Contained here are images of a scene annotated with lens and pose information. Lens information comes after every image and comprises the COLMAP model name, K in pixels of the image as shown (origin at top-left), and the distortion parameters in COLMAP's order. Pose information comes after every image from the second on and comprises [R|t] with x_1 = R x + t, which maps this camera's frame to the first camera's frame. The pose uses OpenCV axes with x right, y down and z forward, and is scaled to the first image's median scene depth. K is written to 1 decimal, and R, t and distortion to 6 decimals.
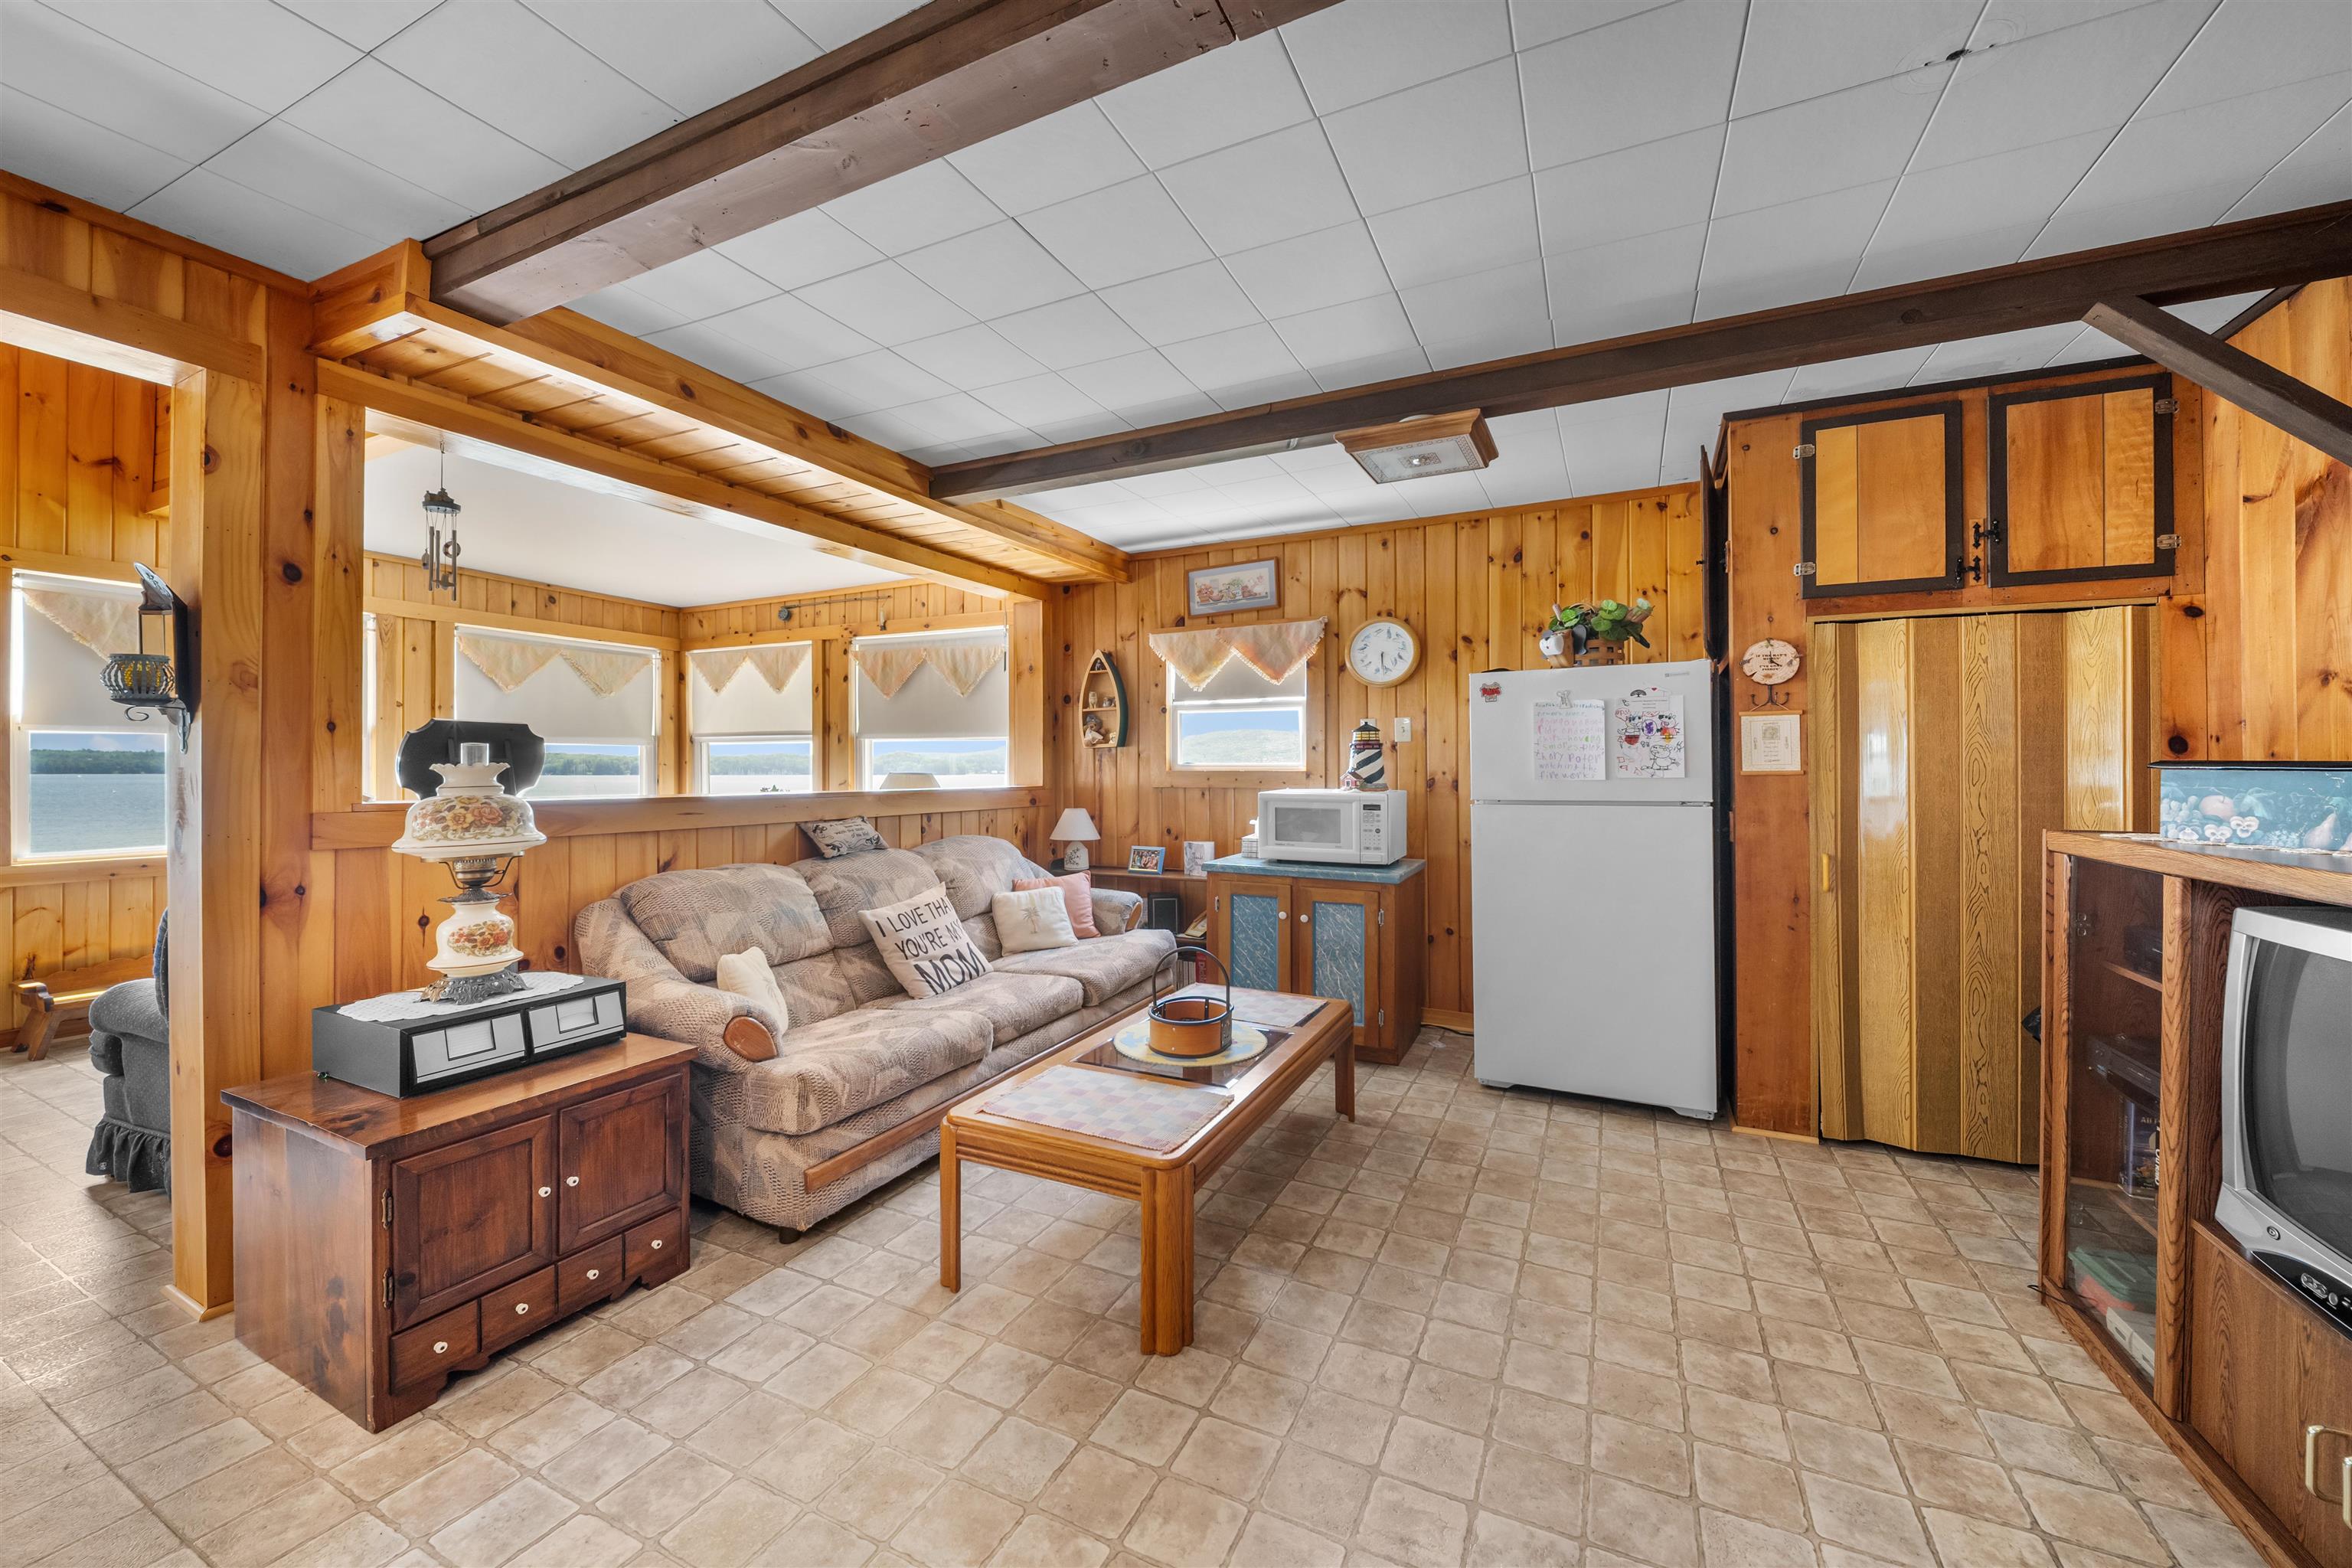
lens RADIAL K [[839.0, 0, 1202.3], [0, 839.0, 761.0], [0, 0, 1]] dist [0.002322, -0.004282]
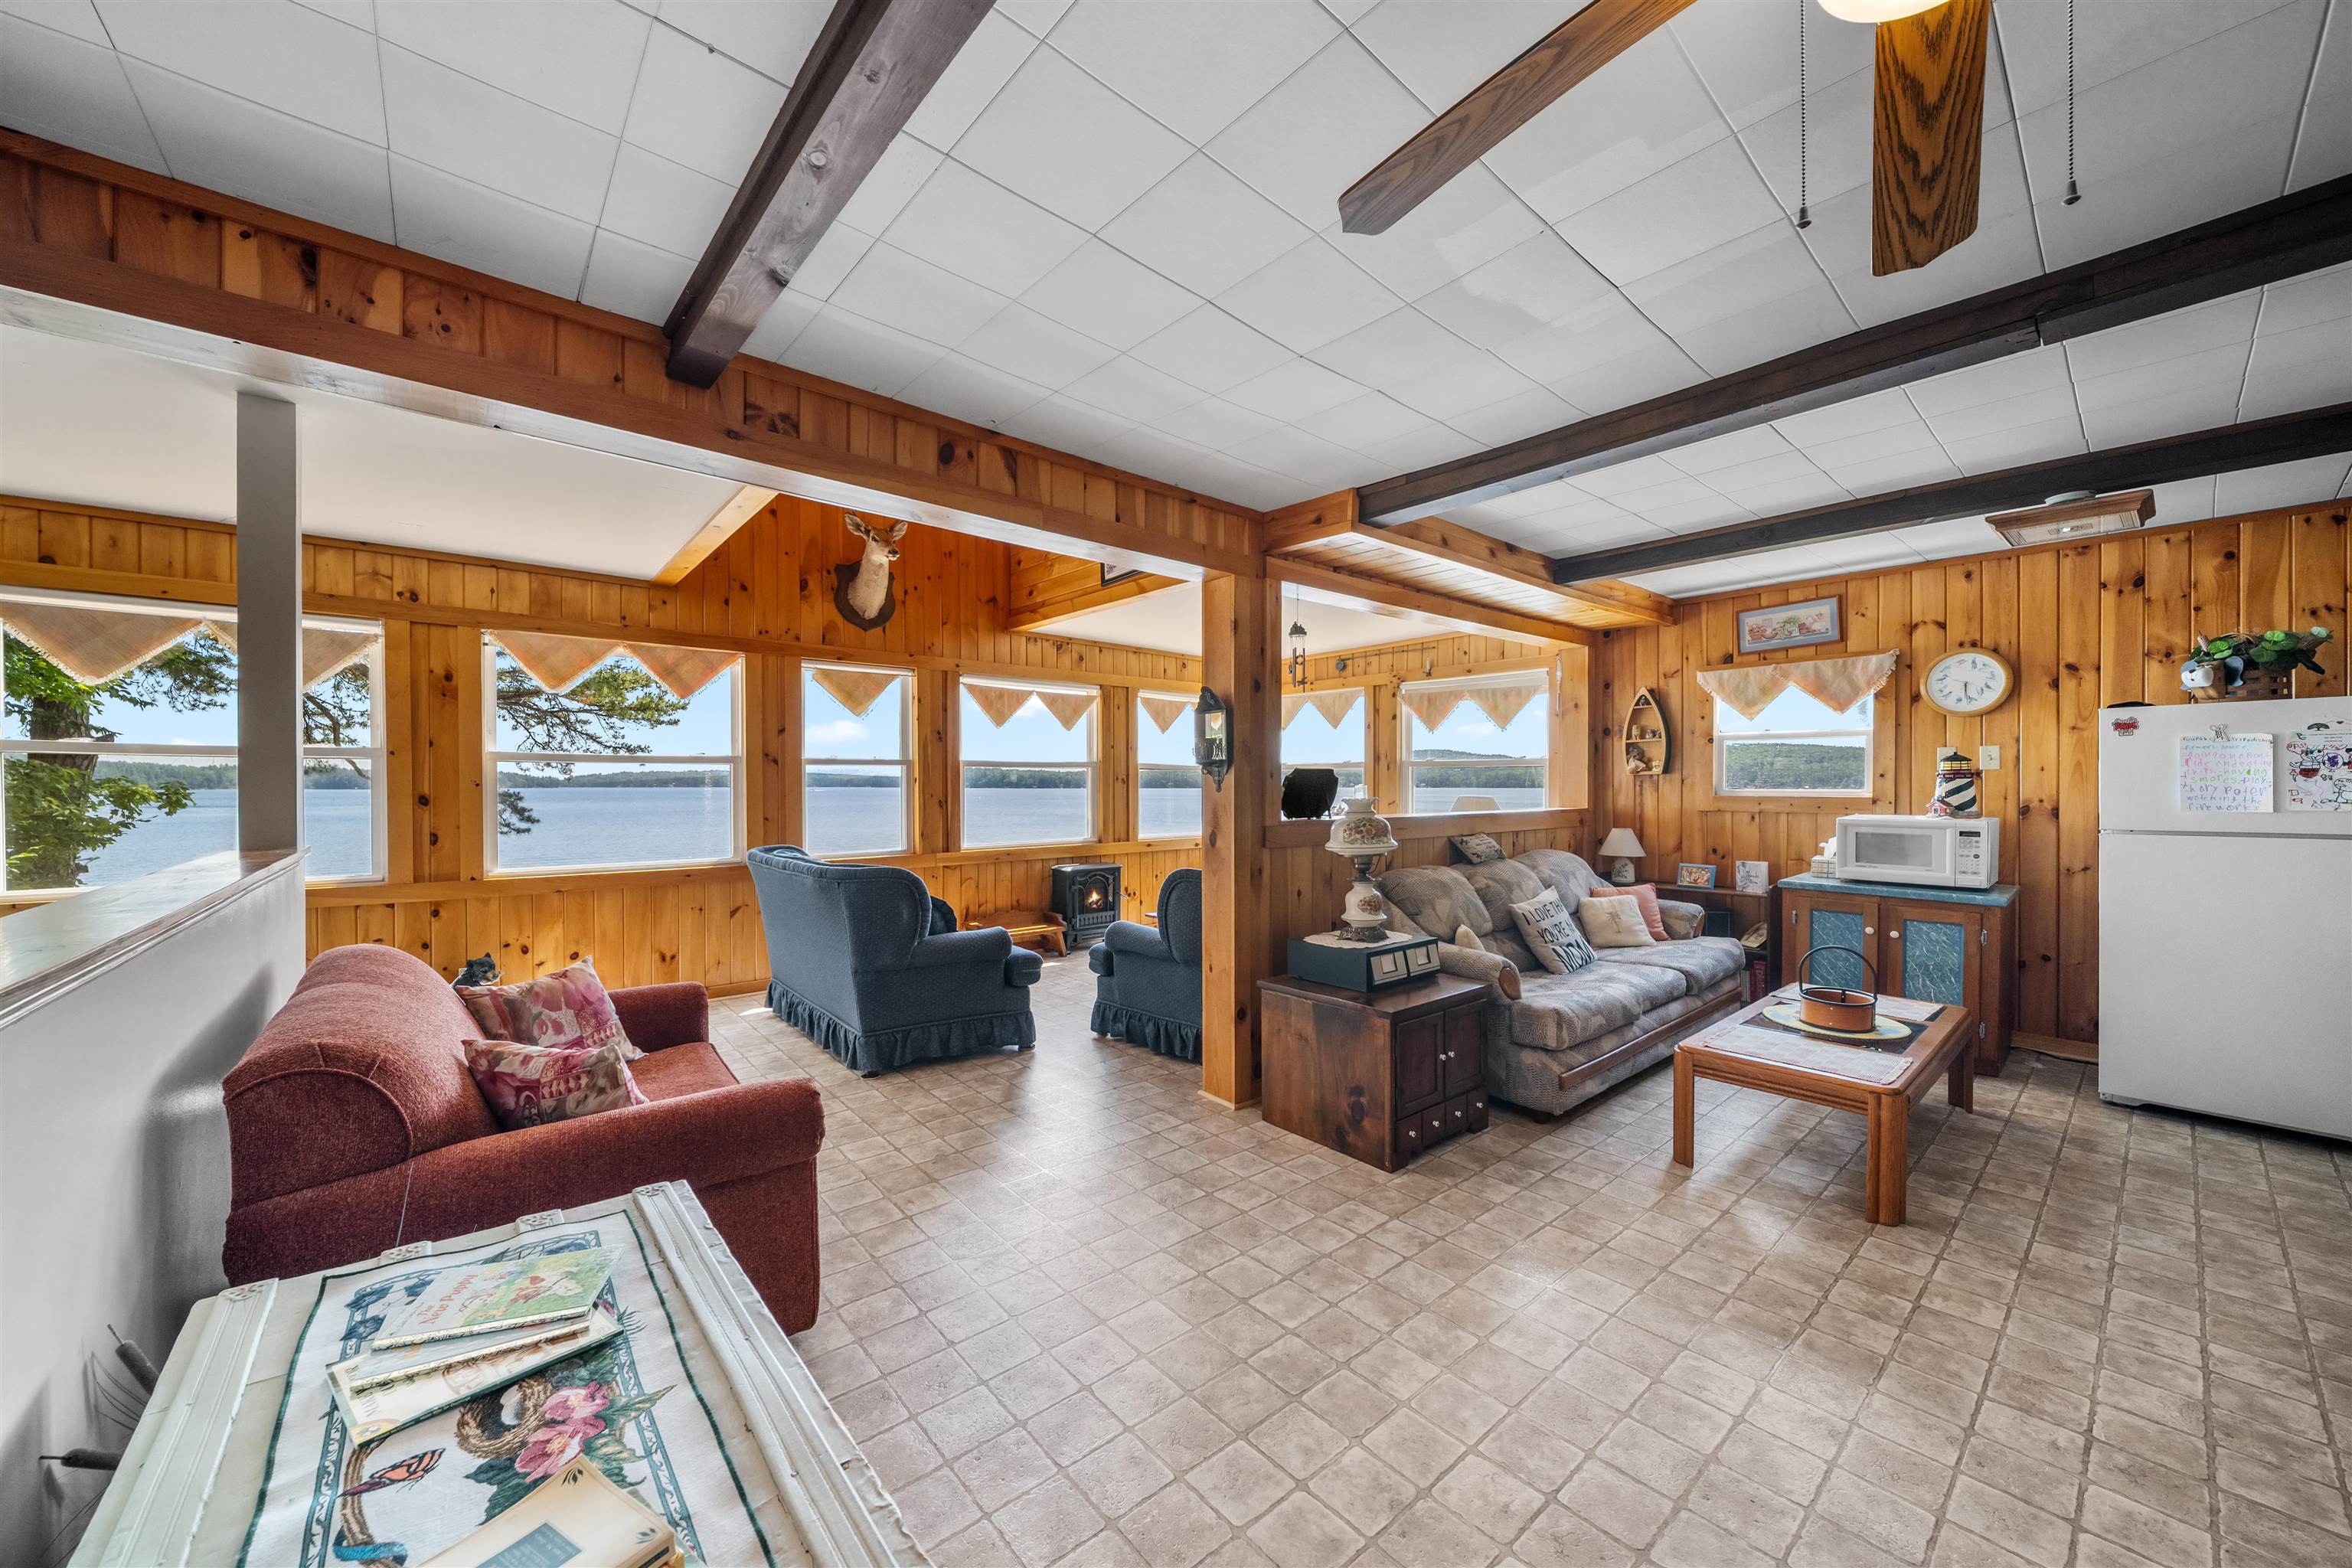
lens RADIAL K [[859.9, 0, 1245.3], [0, 859.9, 791.1], [0, 0, 1]] dist [0.000154, -0.006674]
pose [[0.929579, 0.003207, -0.368610, -0.275457], [0.004002, 0.999815, 0.018792, -0.025360], [0.368602, -0.018944, 0.929394, -0.379779]]
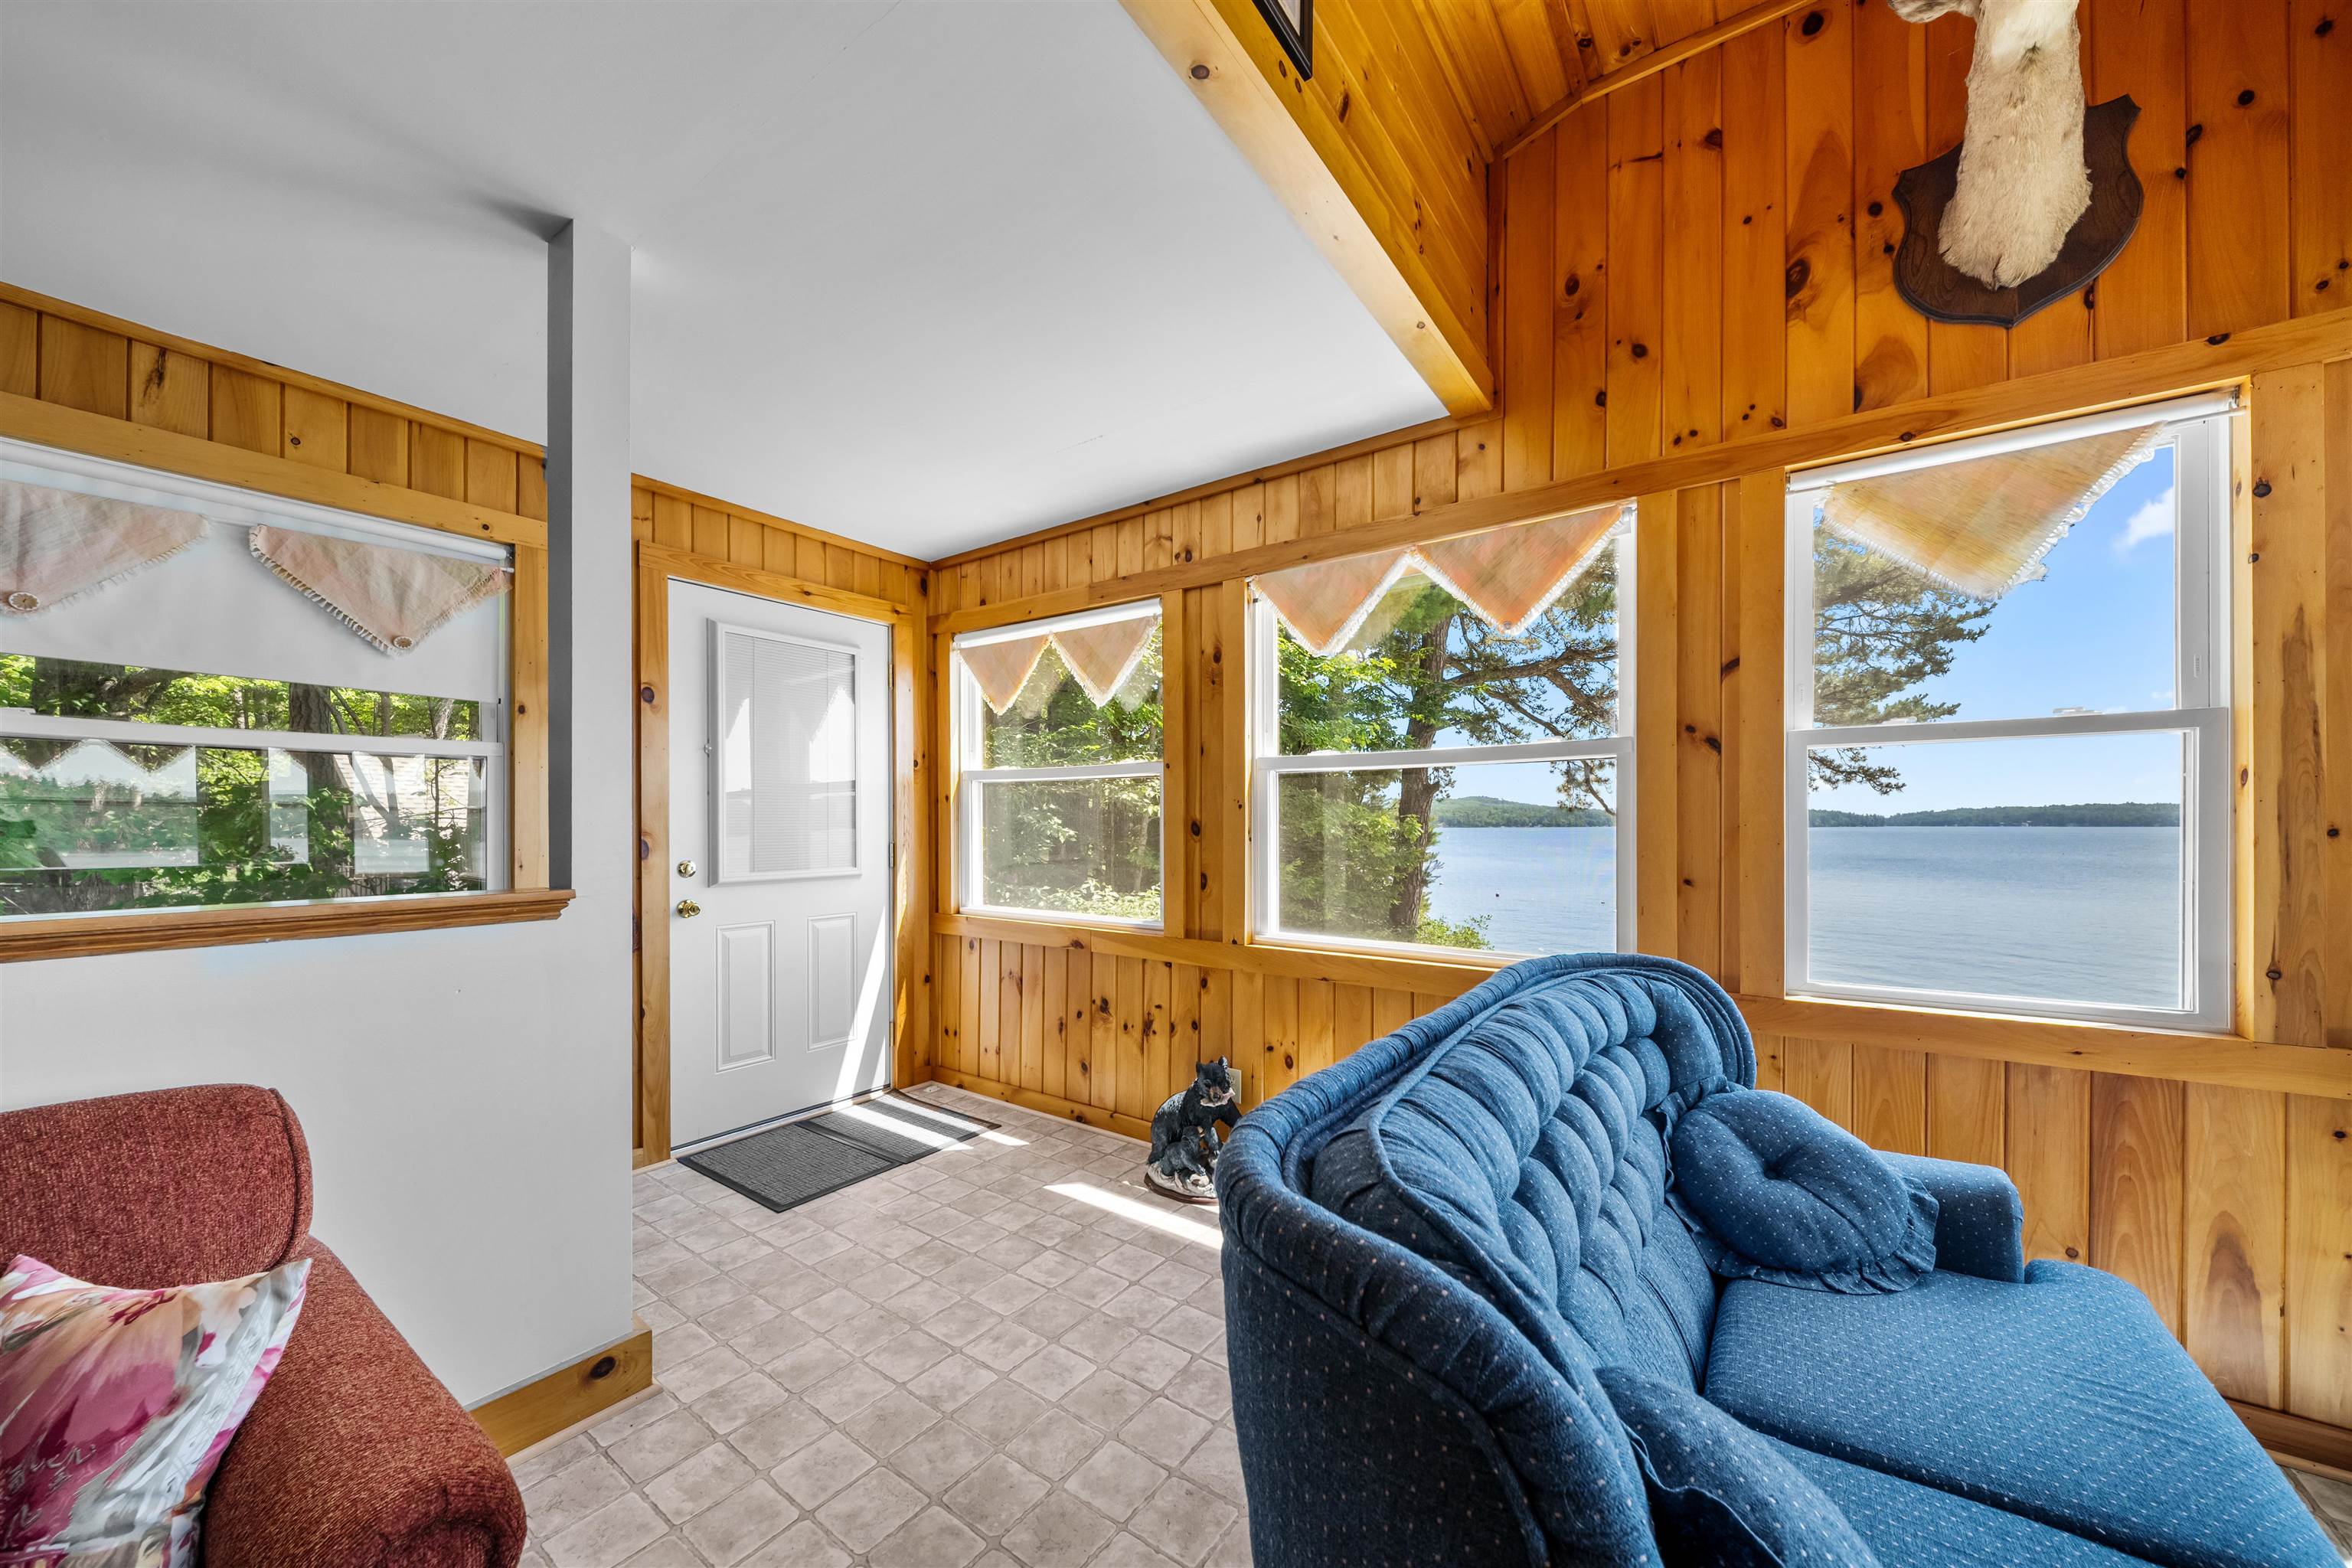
lens RADIAL K [[838.8, 0, 1180.0], [0, 838.8, 831.4], [0, 0, 1]] dist [-0.000131, -0.004062]
pose [[-0.201678, 0.008963, -0.979411, -0.911821], [0.011924, 0.999906, 0.006696, 0.001630], [0.979379, -0.010328, -0.201766, 0.442130]]
